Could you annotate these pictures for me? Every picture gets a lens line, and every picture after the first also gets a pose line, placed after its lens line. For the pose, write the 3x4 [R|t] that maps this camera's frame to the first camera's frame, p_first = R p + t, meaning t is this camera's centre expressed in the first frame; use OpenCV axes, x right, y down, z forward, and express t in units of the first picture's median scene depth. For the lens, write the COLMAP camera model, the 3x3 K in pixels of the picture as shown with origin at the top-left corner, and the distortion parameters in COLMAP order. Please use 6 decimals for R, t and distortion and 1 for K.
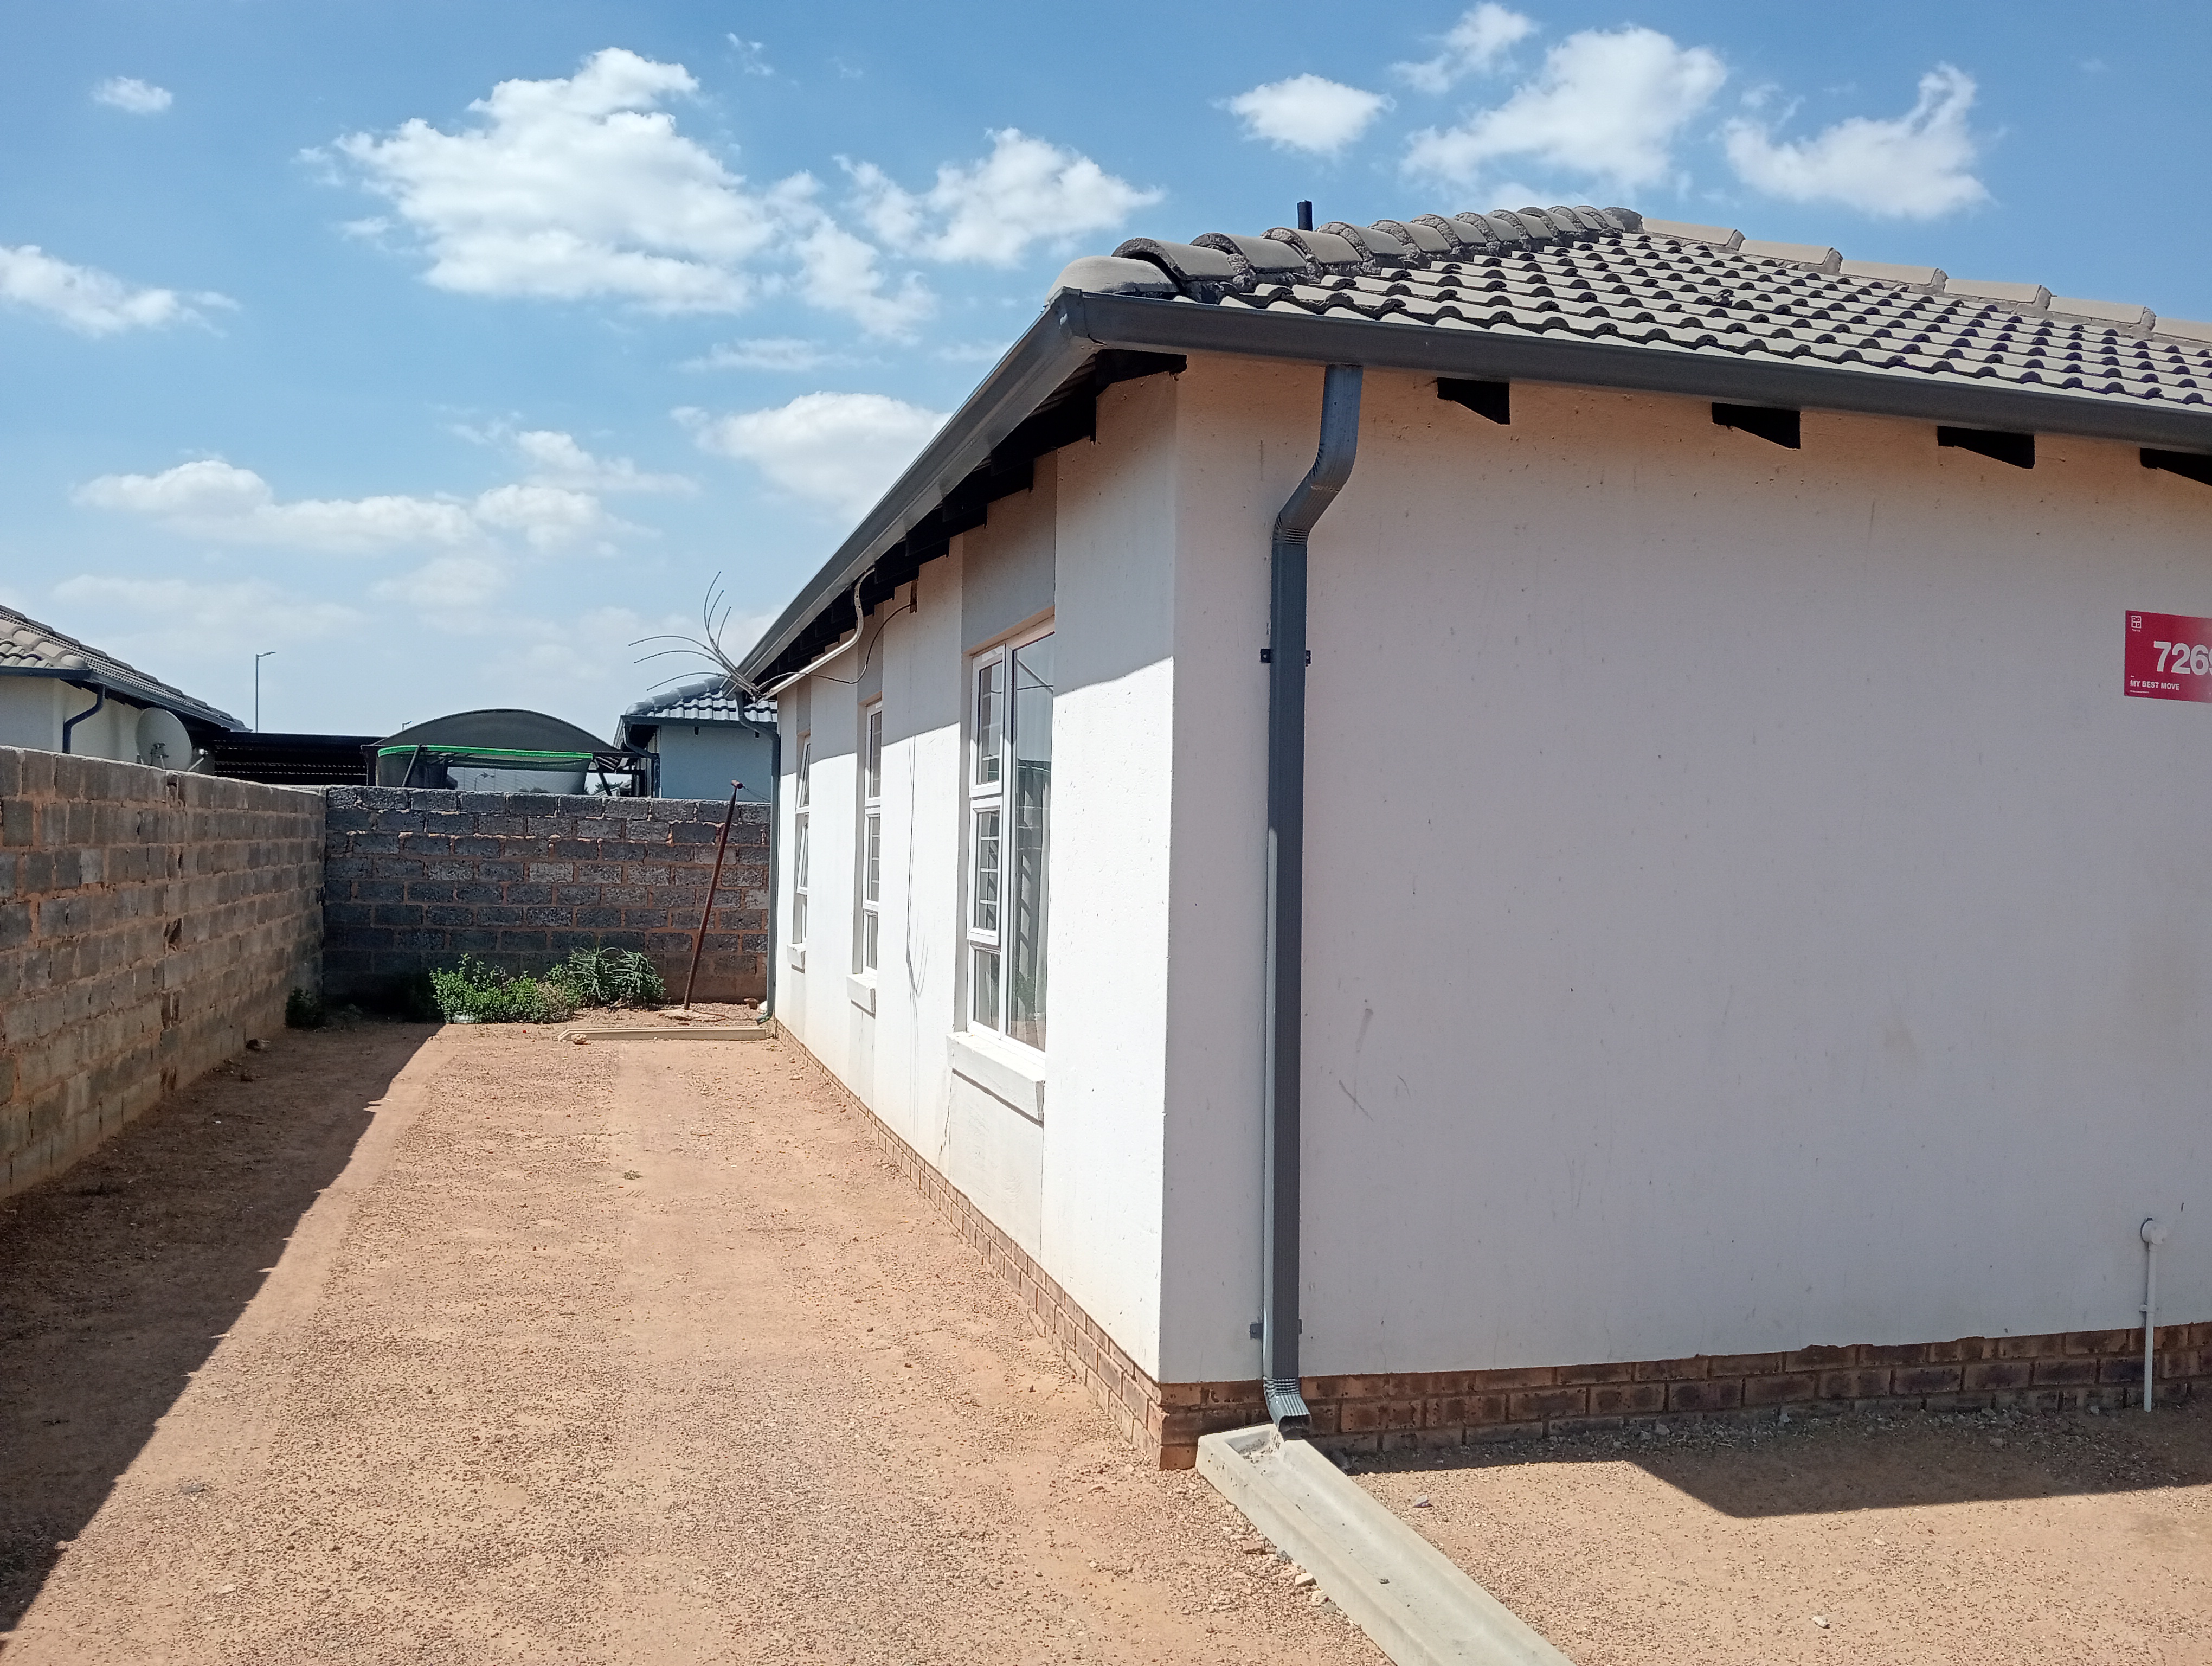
lens RADIAL K [[1809.5, 0, 1086.3], [0, 1809.5, 839.0], [0, 0, 1]] dist [0.041120, -0.112019]
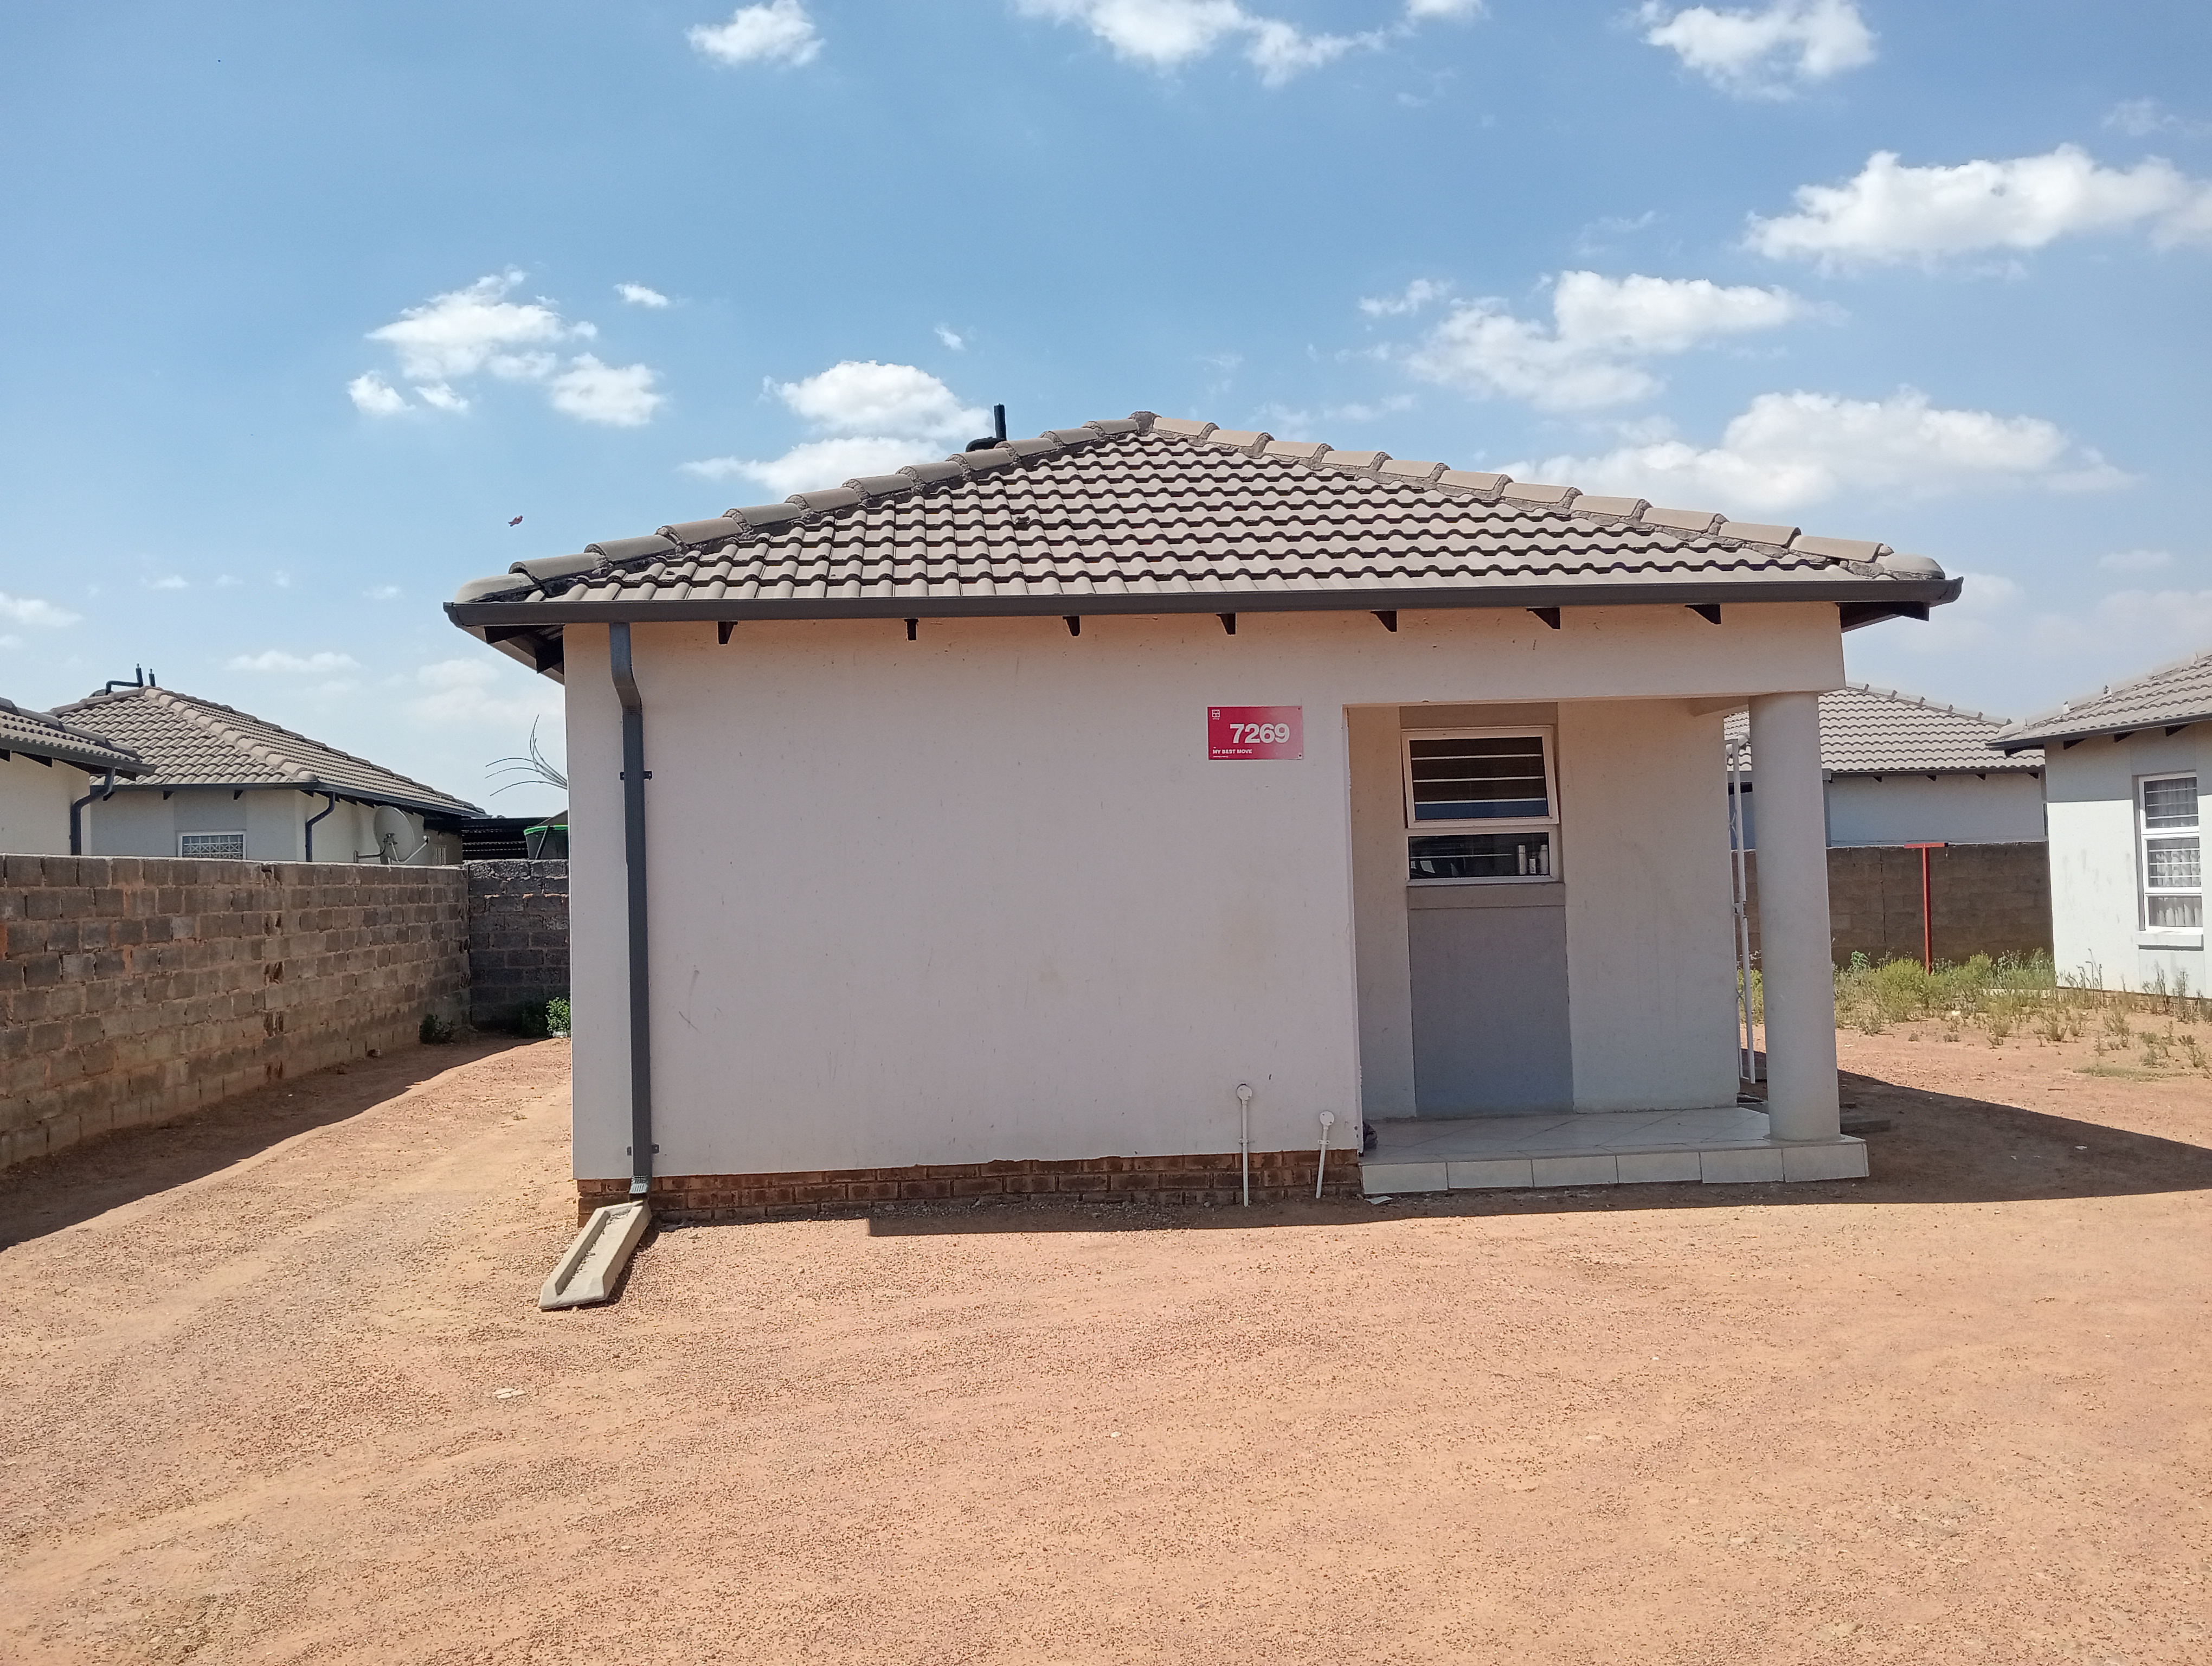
lens RADIAL K [[1809.5, 0, 1128.5], [0, 1809.5, 824.0], [0, 0, 1]] dist [0.041120, -0.112019]
pose [[0.984229, -0.056541, -0.167621, 0.547347], [0.052125, 0.998171, -0.030630, 0.016988], [0.169046, 0.021410, 0.985376, -0.427785]]
